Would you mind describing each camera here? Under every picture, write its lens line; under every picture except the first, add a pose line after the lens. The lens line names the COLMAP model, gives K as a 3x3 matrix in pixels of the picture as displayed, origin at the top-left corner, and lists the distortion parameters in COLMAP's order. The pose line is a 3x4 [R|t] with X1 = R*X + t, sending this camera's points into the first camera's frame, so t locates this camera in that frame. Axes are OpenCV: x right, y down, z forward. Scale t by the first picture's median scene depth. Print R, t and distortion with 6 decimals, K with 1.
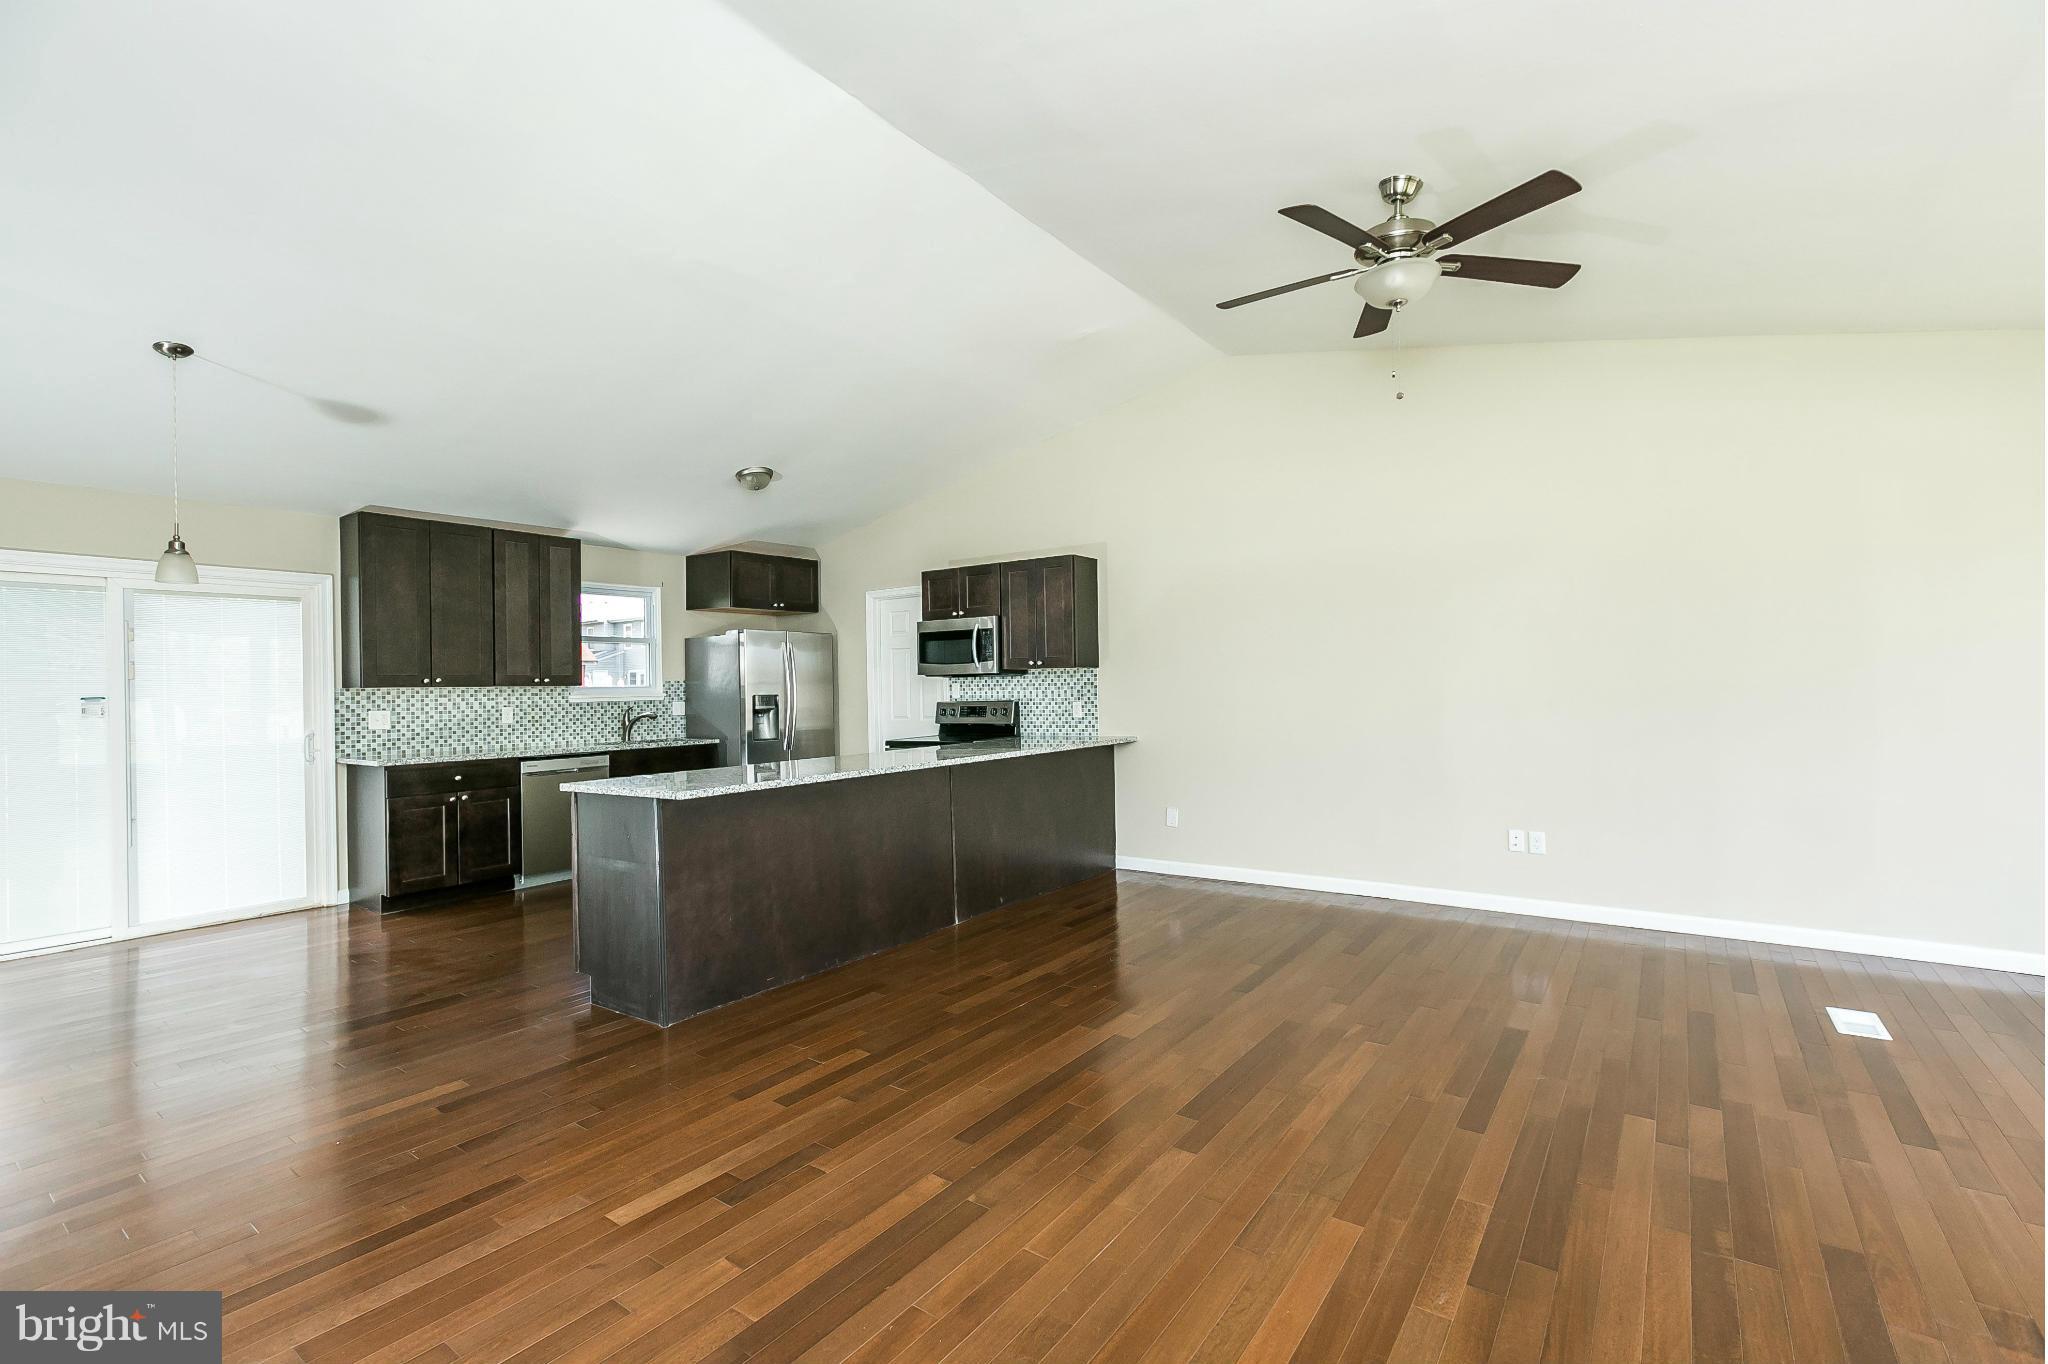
lens RADIAL K [[893.3, 0, 1014.0], [0, 893.3, 681.6], [0, 0, 1]] dist [-0.000211, -0.000198]
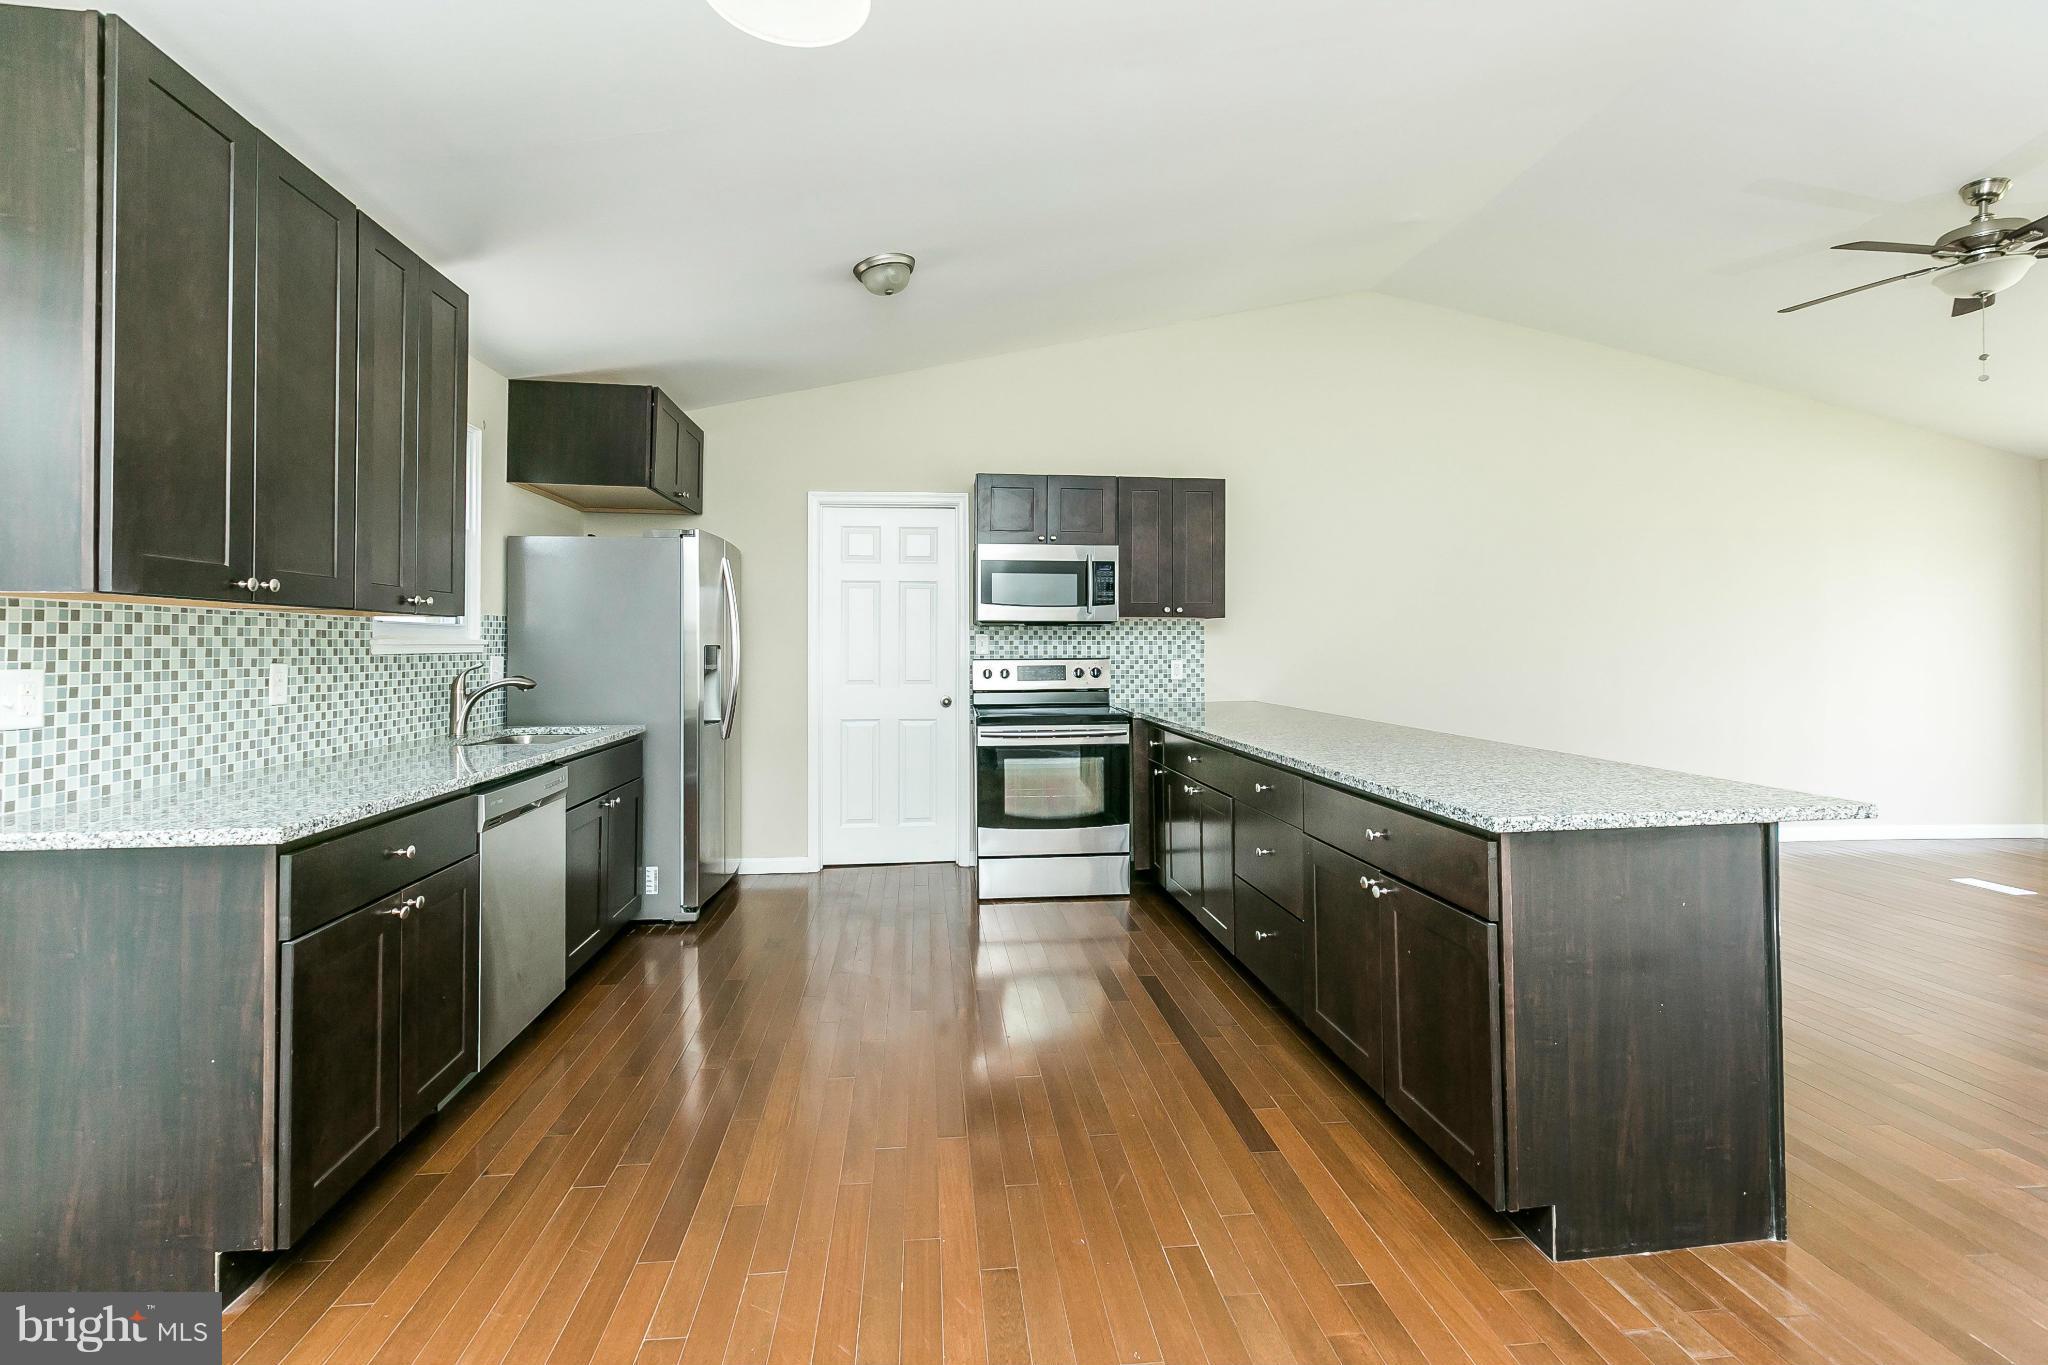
lens RADIAL K [[922.0, 0, 1015.4], [0, 922.0, 636.7], [0, 0, 1]] dist [0.000335, -0.000649]
pose [[0.742540, 0.024136, 0.669366, -0.616324], [-0.015735, 0.999703, -0.018592, 0.019731], [-0.669617, 0.003273, 0.742700, 0.486494]]
